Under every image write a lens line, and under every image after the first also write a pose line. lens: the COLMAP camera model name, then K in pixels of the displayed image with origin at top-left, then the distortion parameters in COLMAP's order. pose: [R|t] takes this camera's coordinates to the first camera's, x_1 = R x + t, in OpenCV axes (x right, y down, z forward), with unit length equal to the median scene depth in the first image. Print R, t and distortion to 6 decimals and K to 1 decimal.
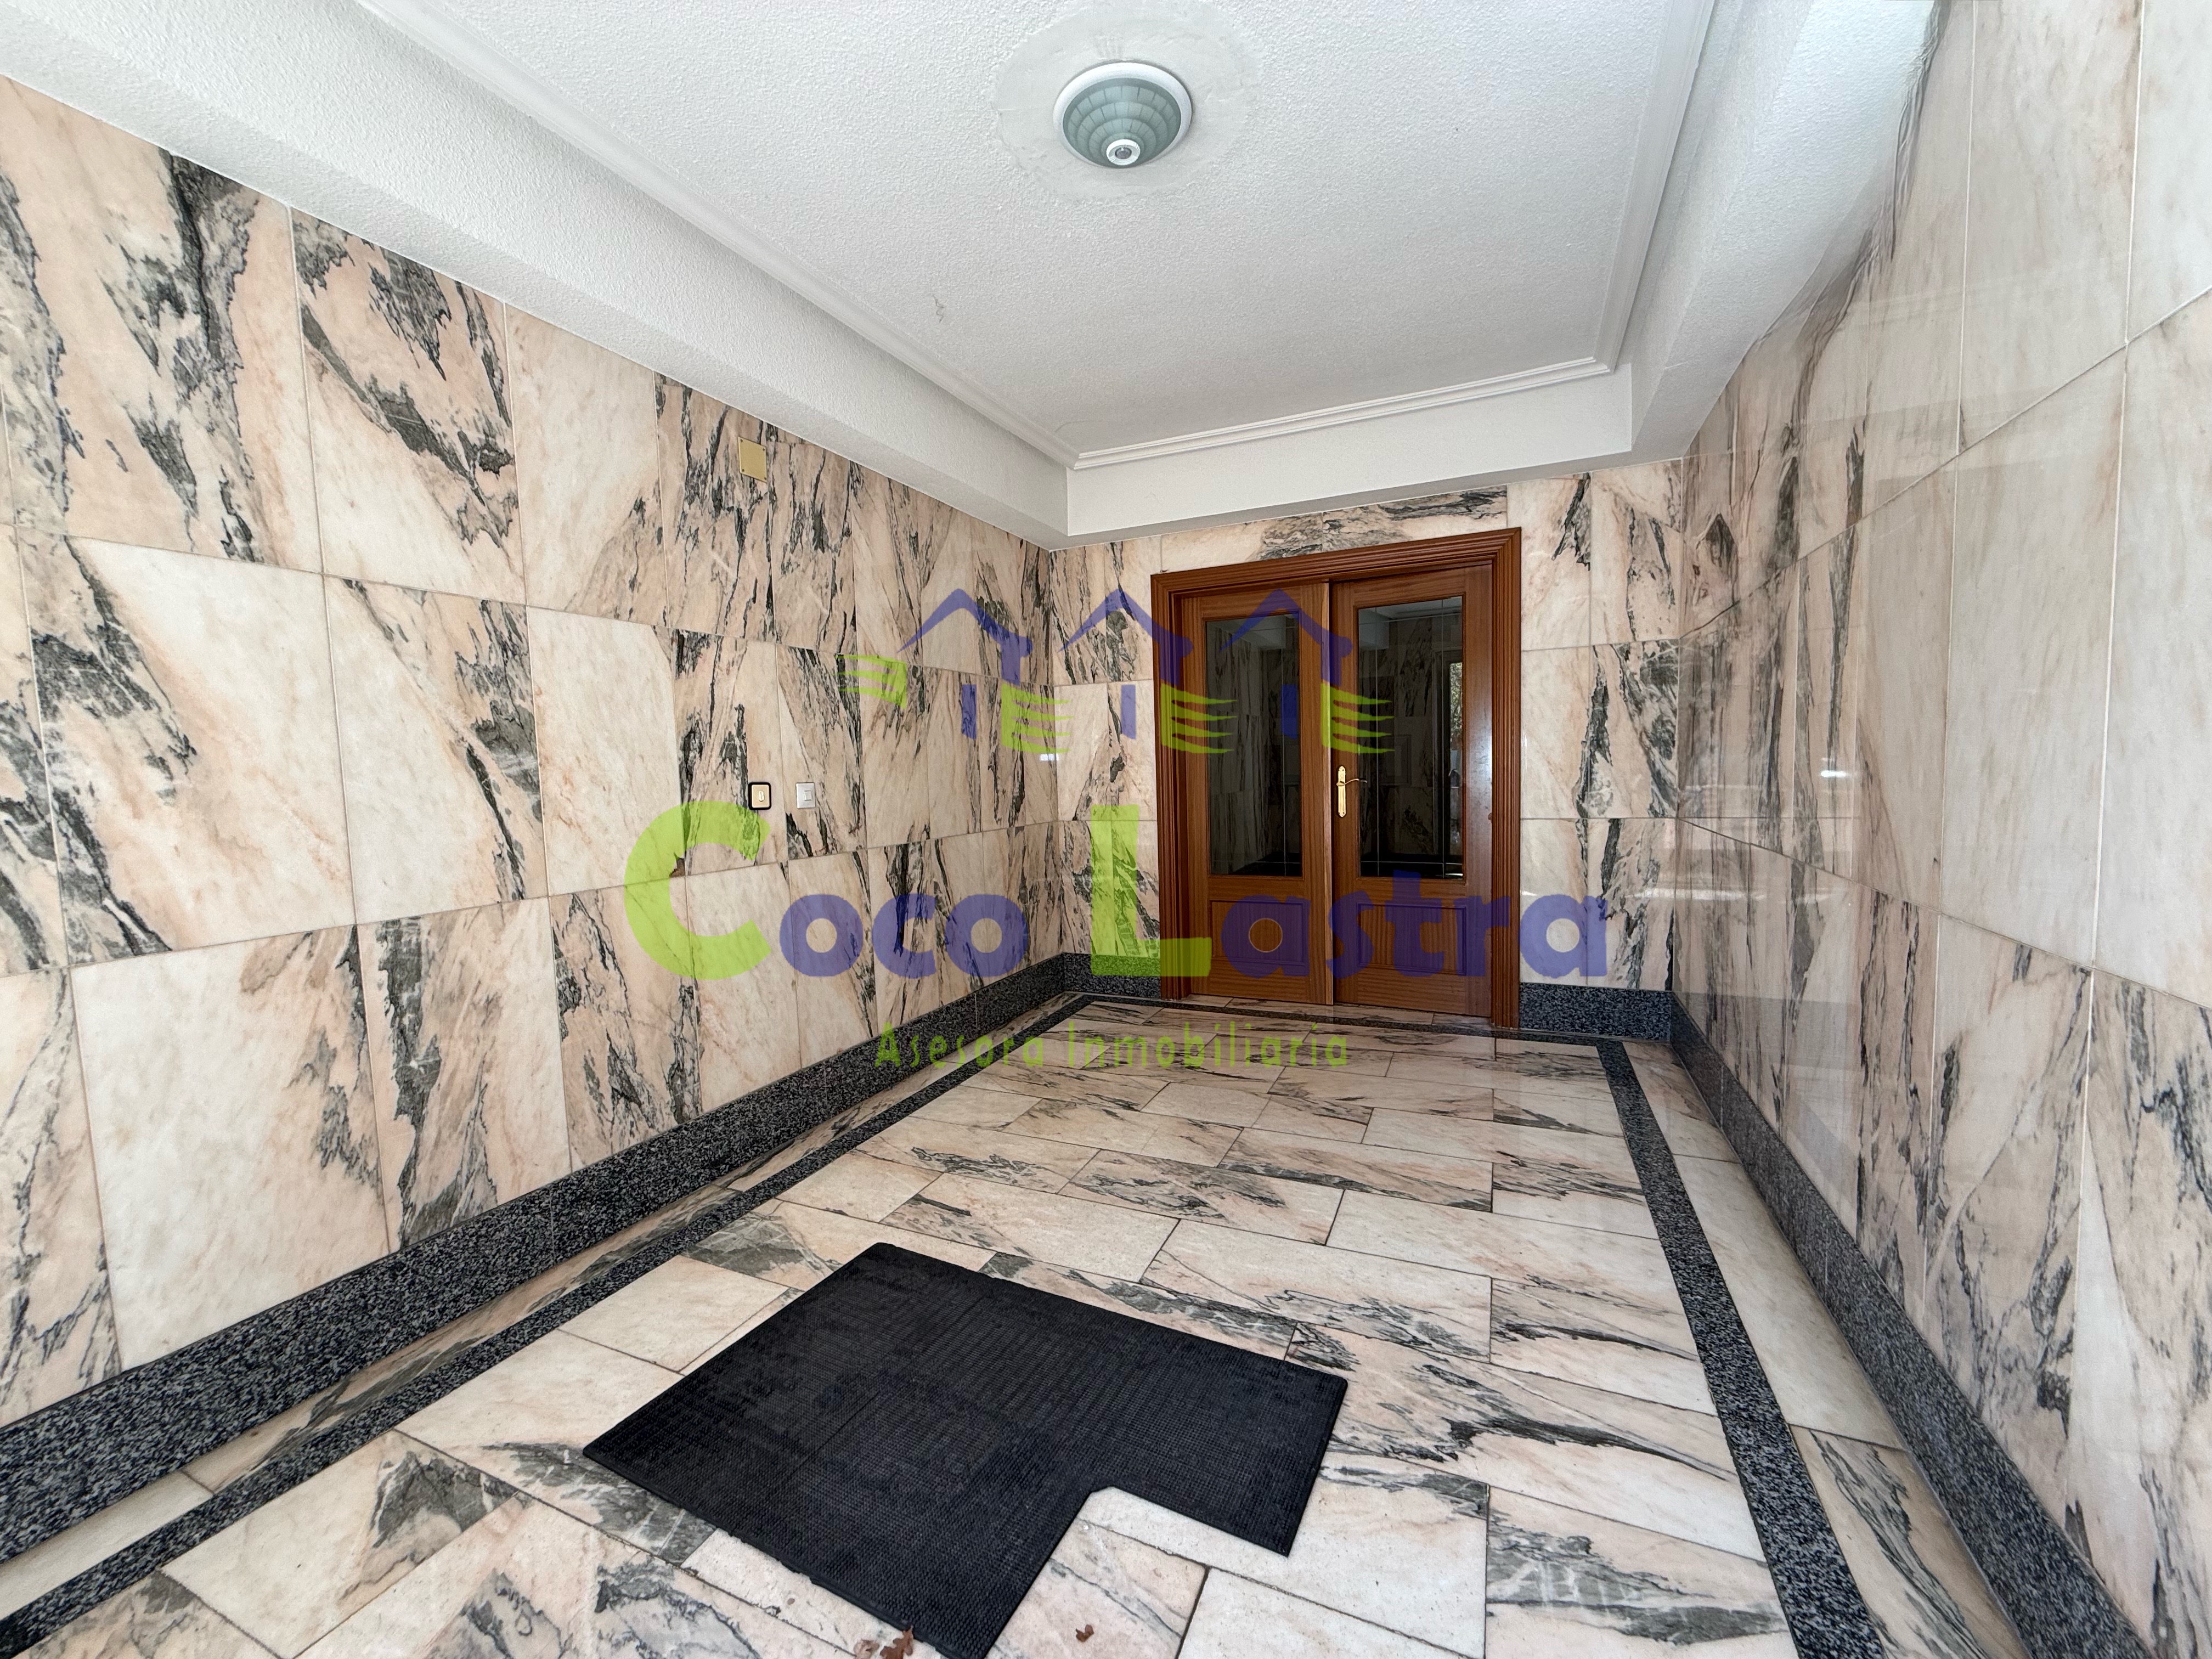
lens RADIAL K [[883.1, 0, 1096.6], [0, 883.1, 828.3], [0, 0, 1]] dist [0.001467, -0.001431]
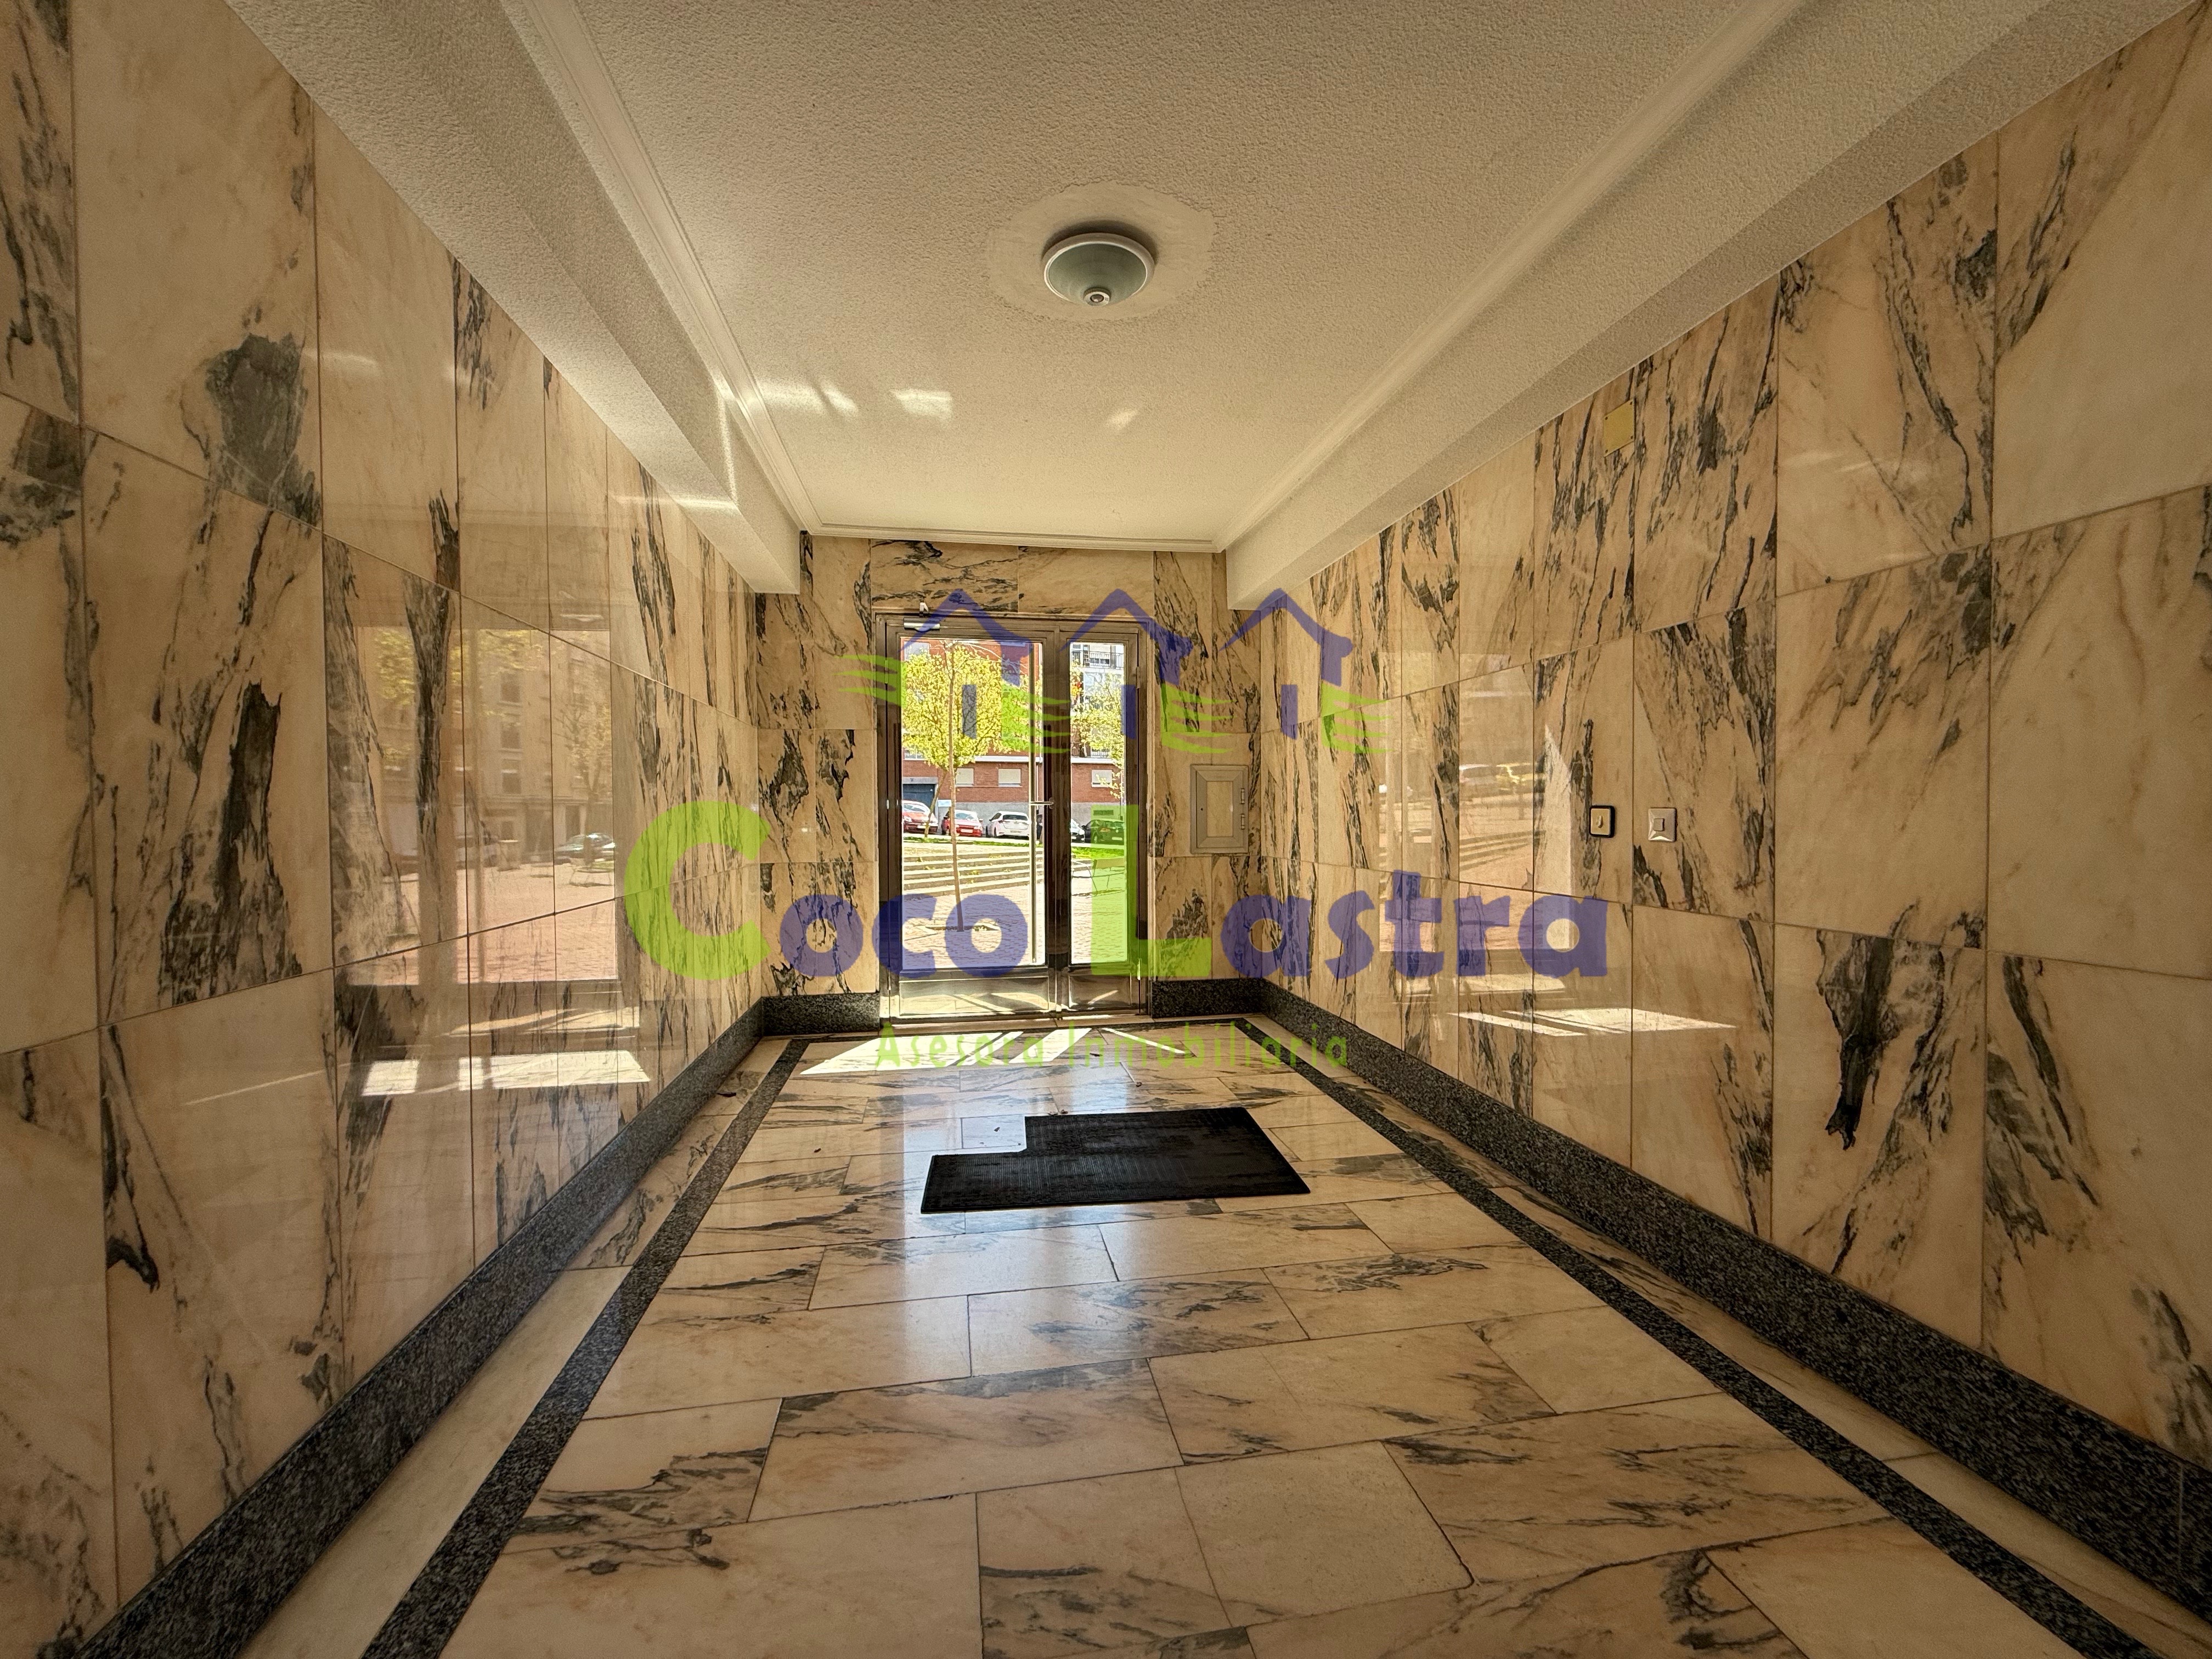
lens RADIAL K [[883.1, 0, 1099.0], [0, 883.1, 831.3], [0, 0, 1]] dist [0.001467, -0.001431]
pose [[-0.827265, 0.047588, -0.559793, 0.538717], [-0.006207, 0.995571, 0.093807, -0.109994], [0.561778, 0.081078, -0.823306, 1.499747]]
